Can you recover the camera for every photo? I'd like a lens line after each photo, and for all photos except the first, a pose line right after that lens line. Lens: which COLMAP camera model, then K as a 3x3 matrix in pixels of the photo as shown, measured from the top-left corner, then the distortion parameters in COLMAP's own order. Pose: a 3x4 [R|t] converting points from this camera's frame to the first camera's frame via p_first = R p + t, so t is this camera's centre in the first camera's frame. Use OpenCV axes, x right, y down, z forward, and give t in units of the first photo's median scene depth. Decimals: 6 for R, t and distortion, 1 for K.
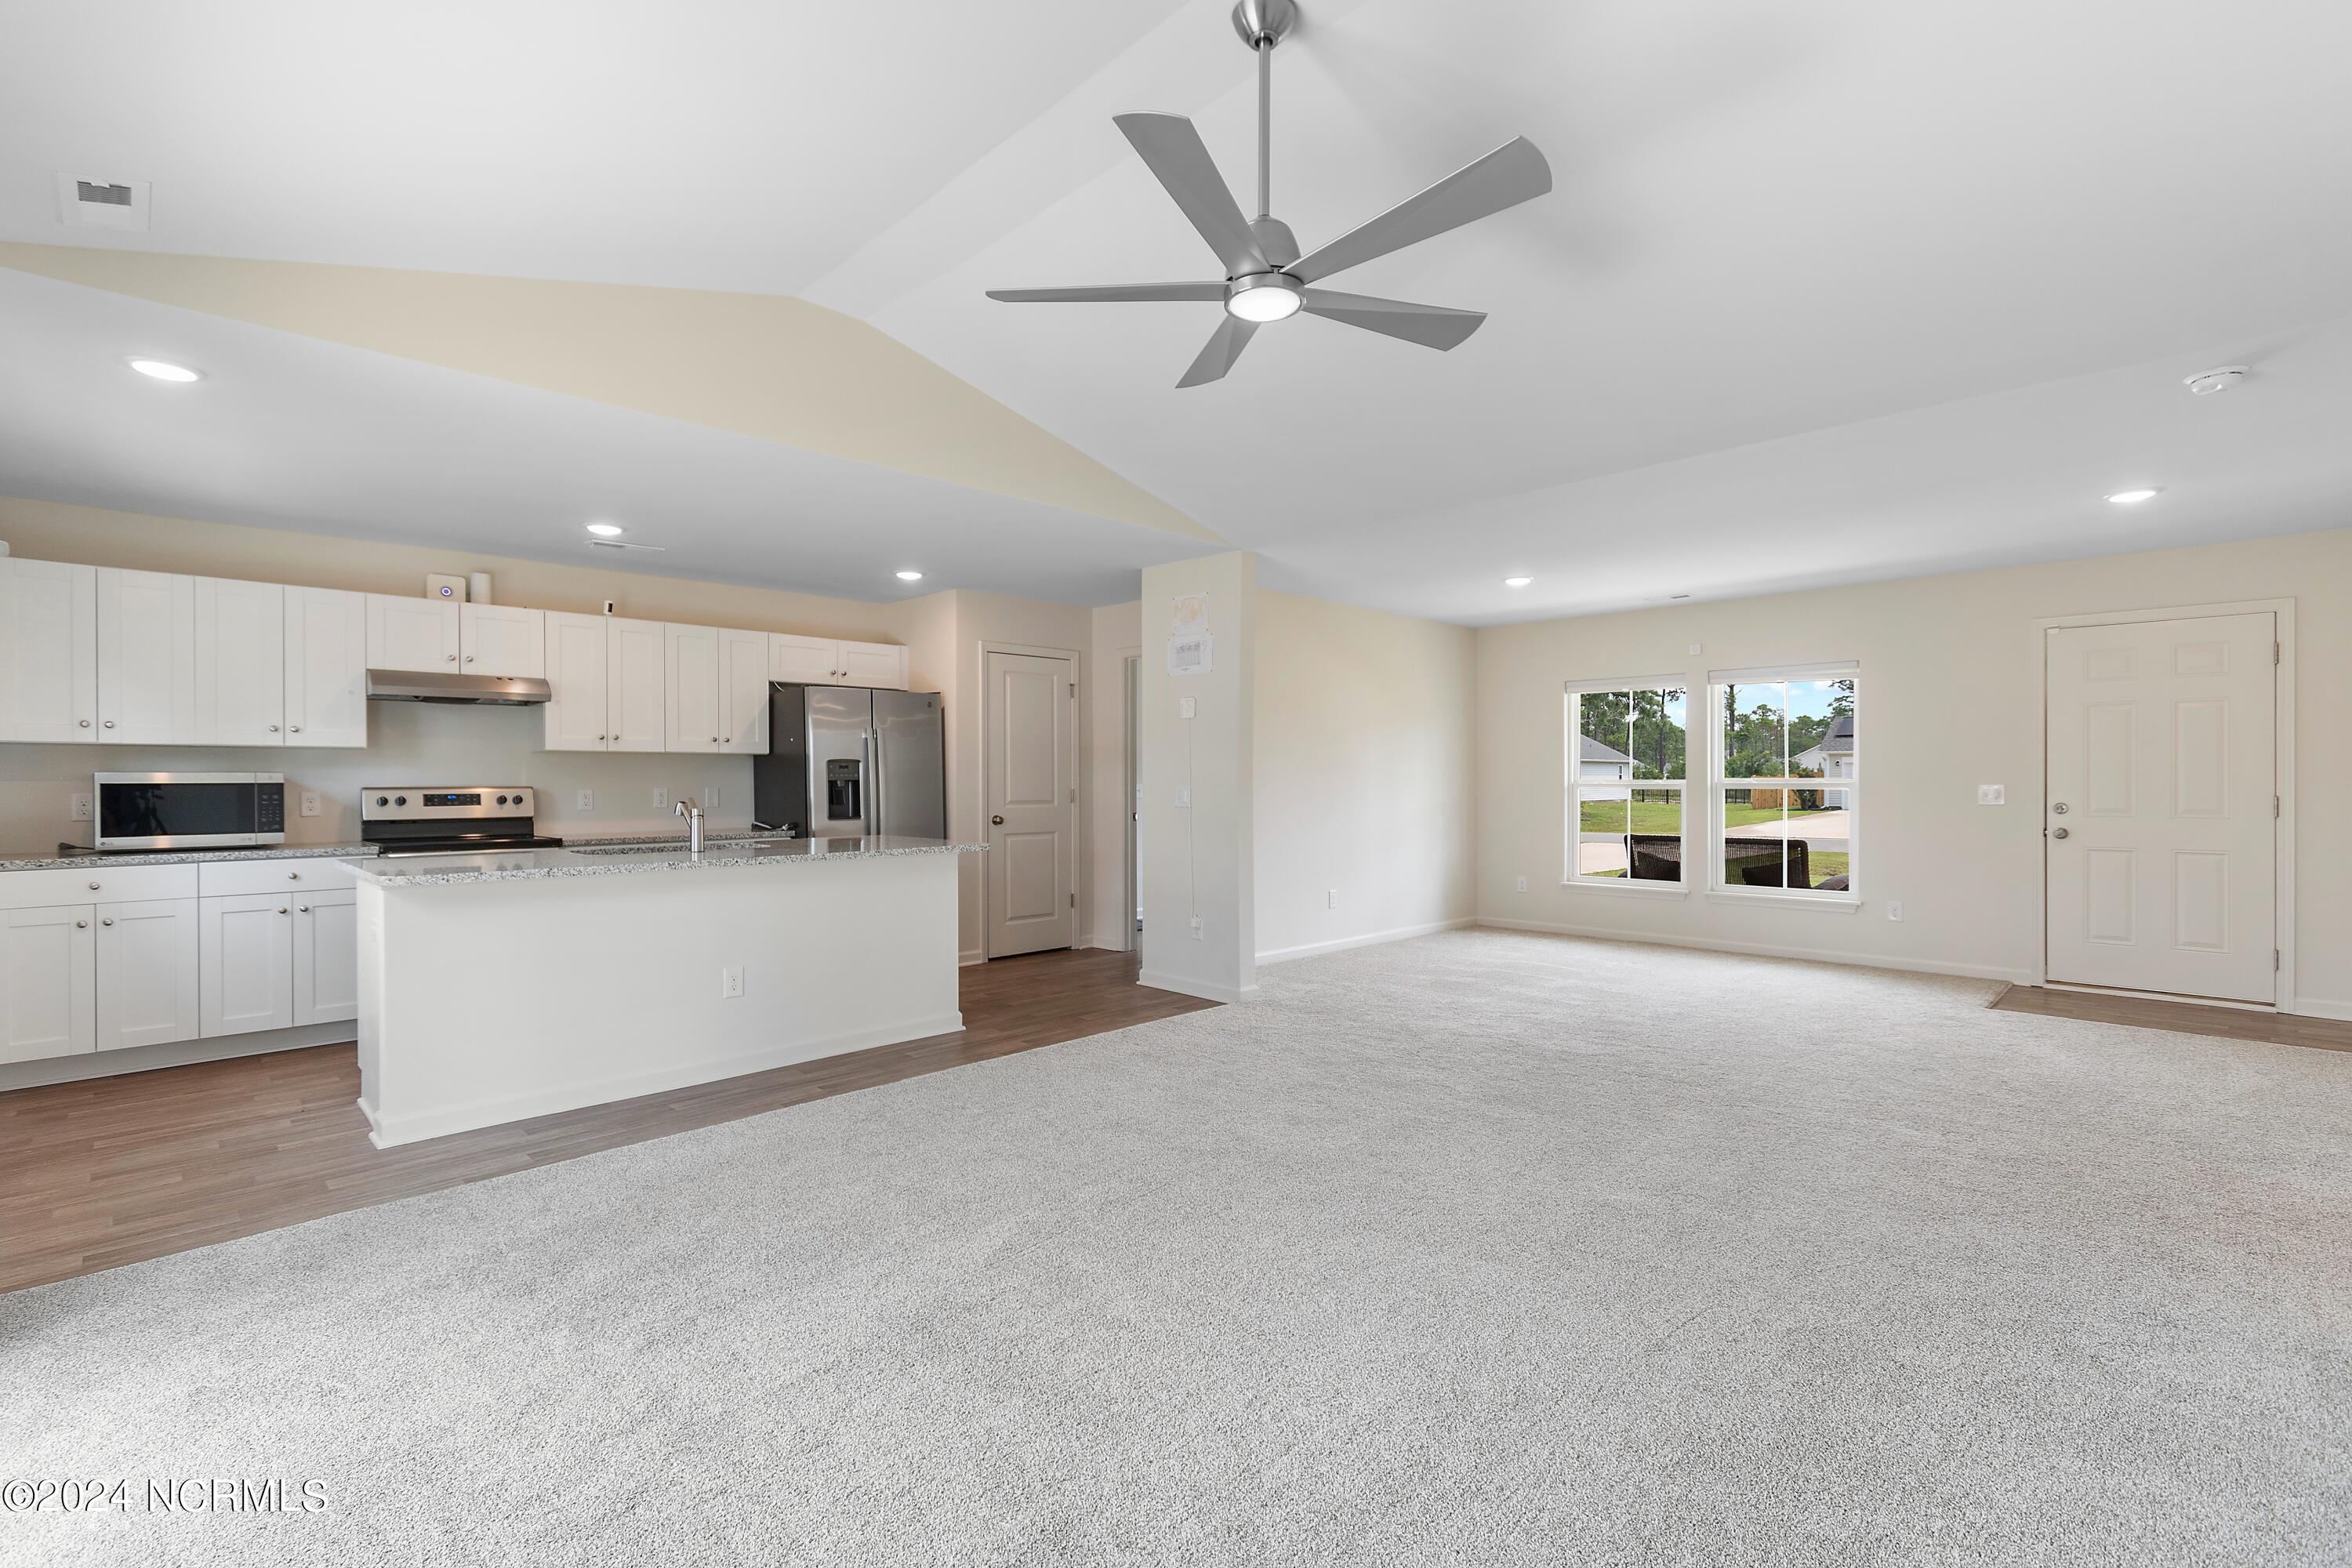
lens RADIAL K [[1065.3, 0, 1158.4], [0, 1065.3, 781.1], [0, 0, 1]] dist [0.002412, 0.000290]
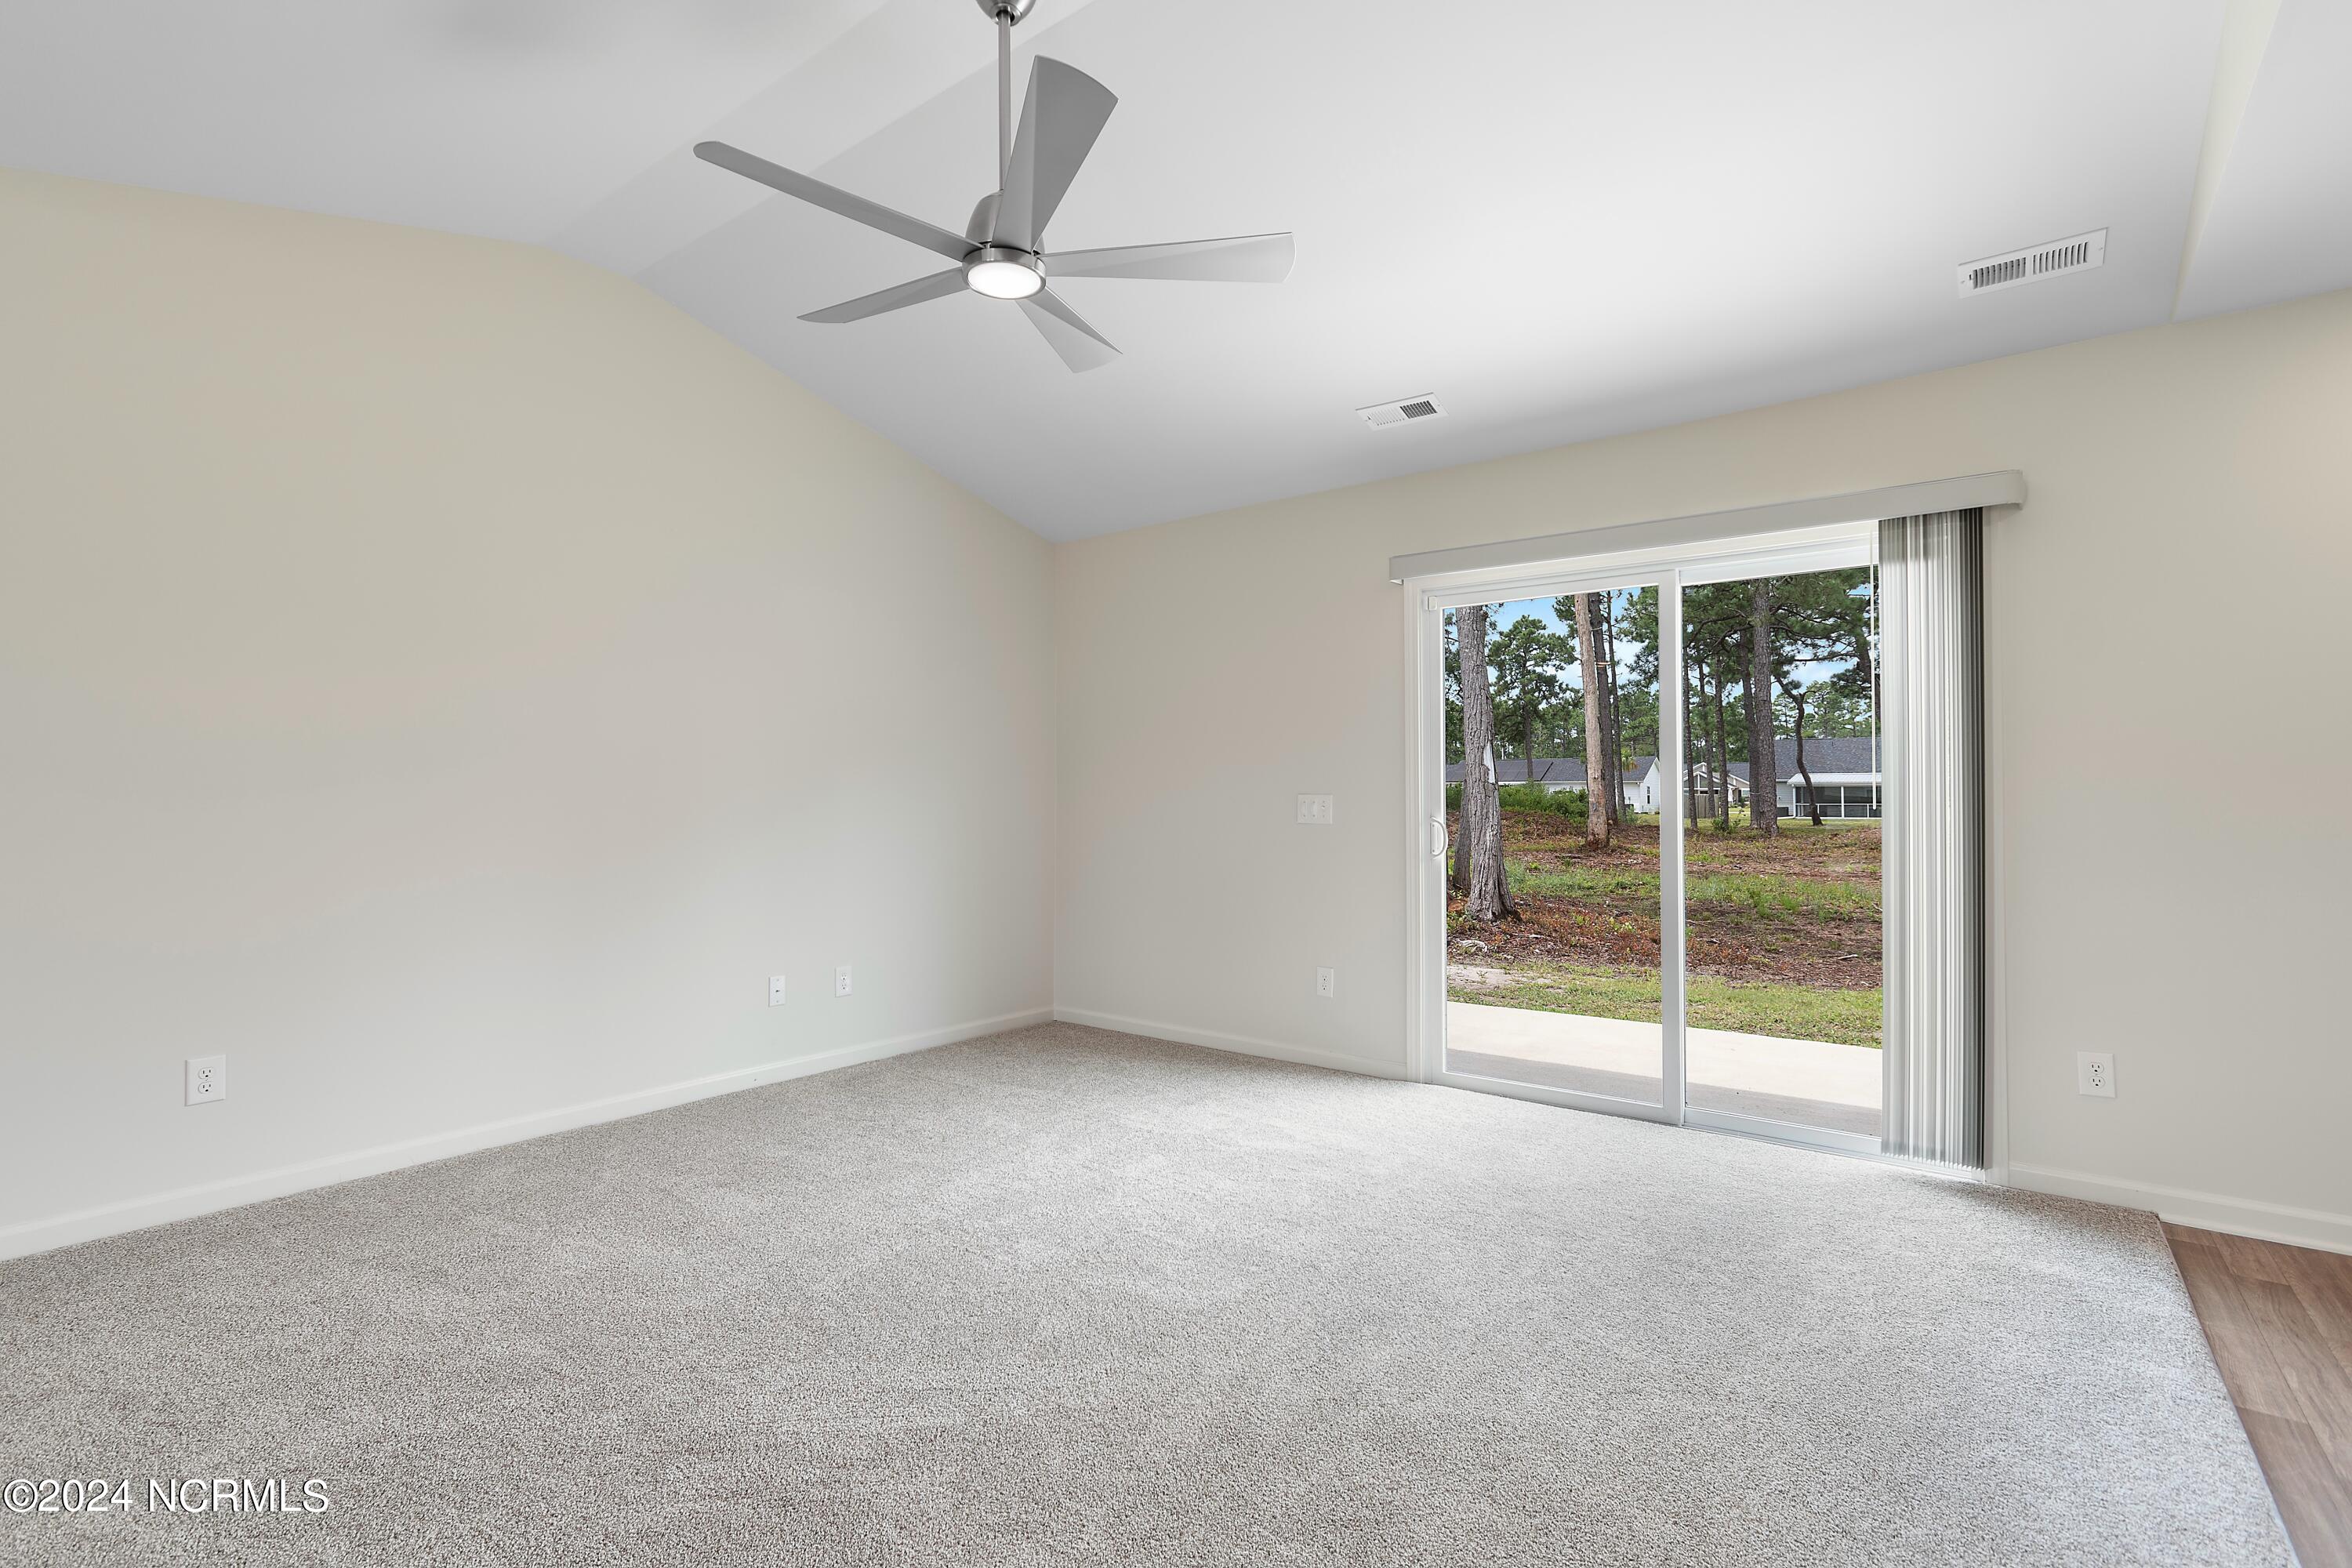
lens RADIAL K [[1090.3, 0, 1169.5], [0, 1090.3, 784.0], [0, 0, 1]] dist [0.004577, -0.000248]
pose [[-0.990424, -0.000009, -0.138057, 0.040744], [0.001565, 0.999935, -0.011295, 0.010468], [0.138048, -0.011403, -0.990360, 0.841430]]
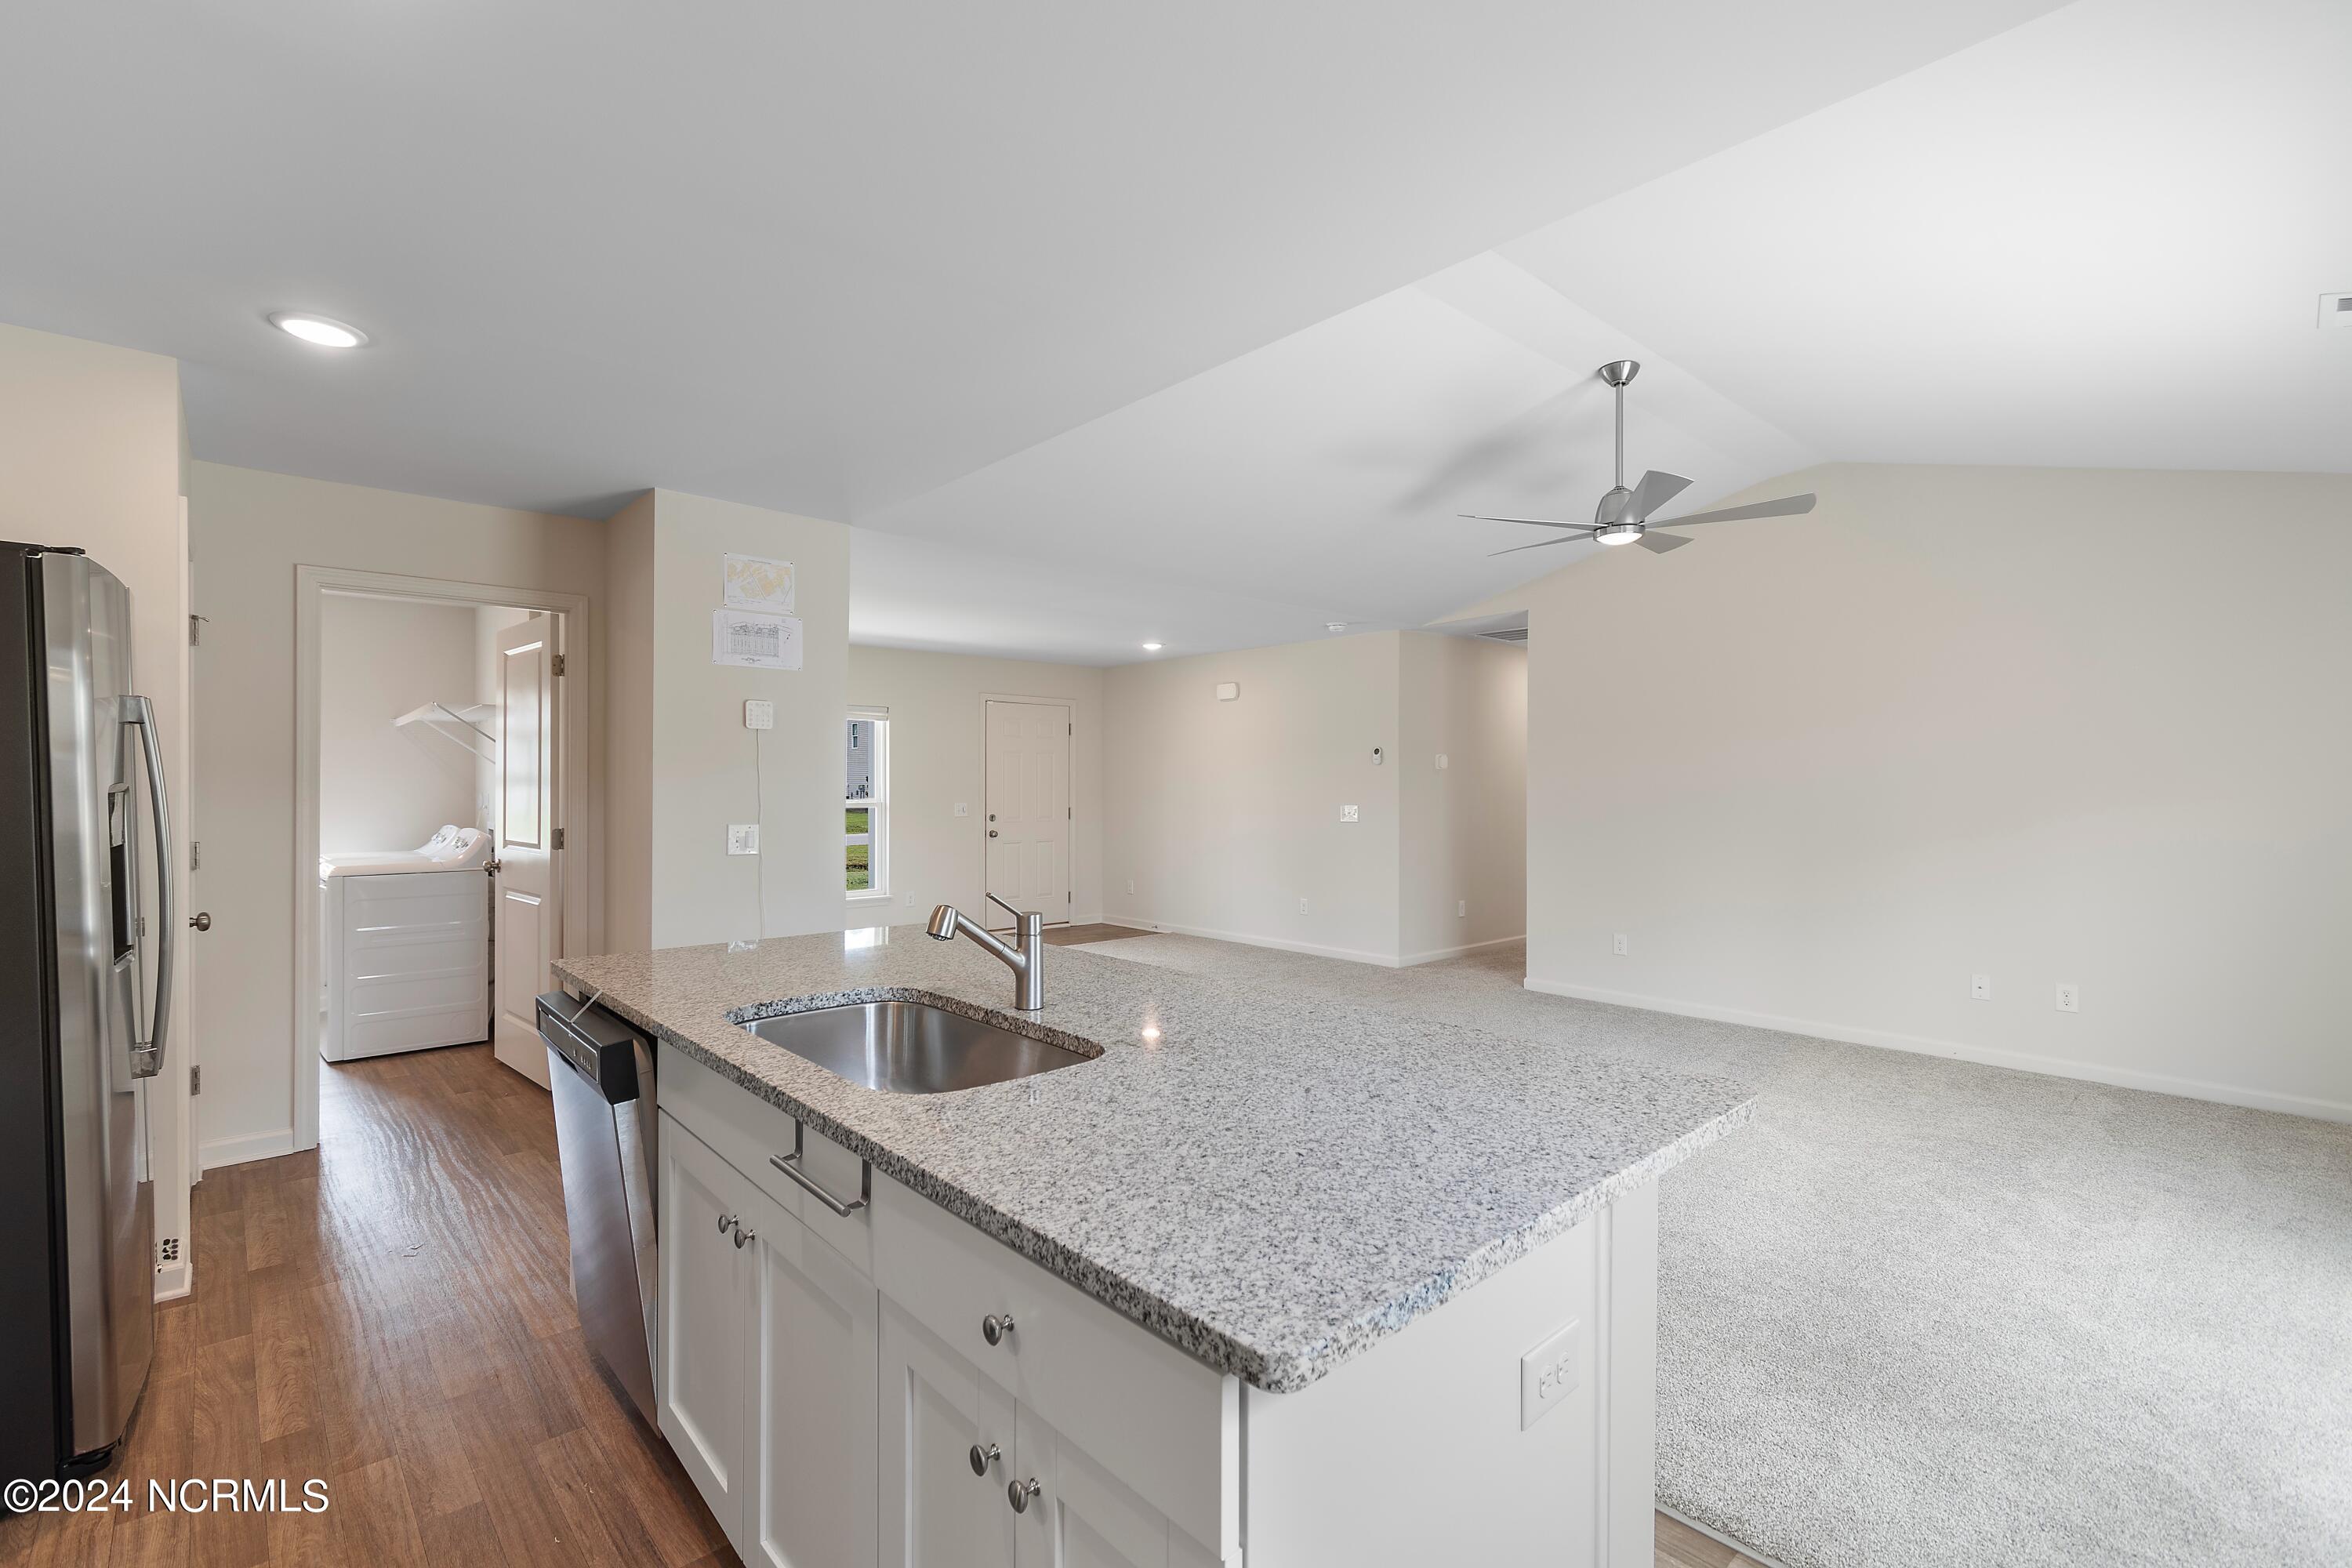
lens RADIAL K [[1034.0, 0, 1164.2], [0, 1034.0, 782.1], [0, 0, 1]] dist [0.003607, -0.003208]
pose [[0.048605, 0.003652, 0.998811, -0.651357], [0.000383, 0.999993, -0.003675, -0.020840], [-0.998818, 0.000561, 0.048603, 0.694428]]
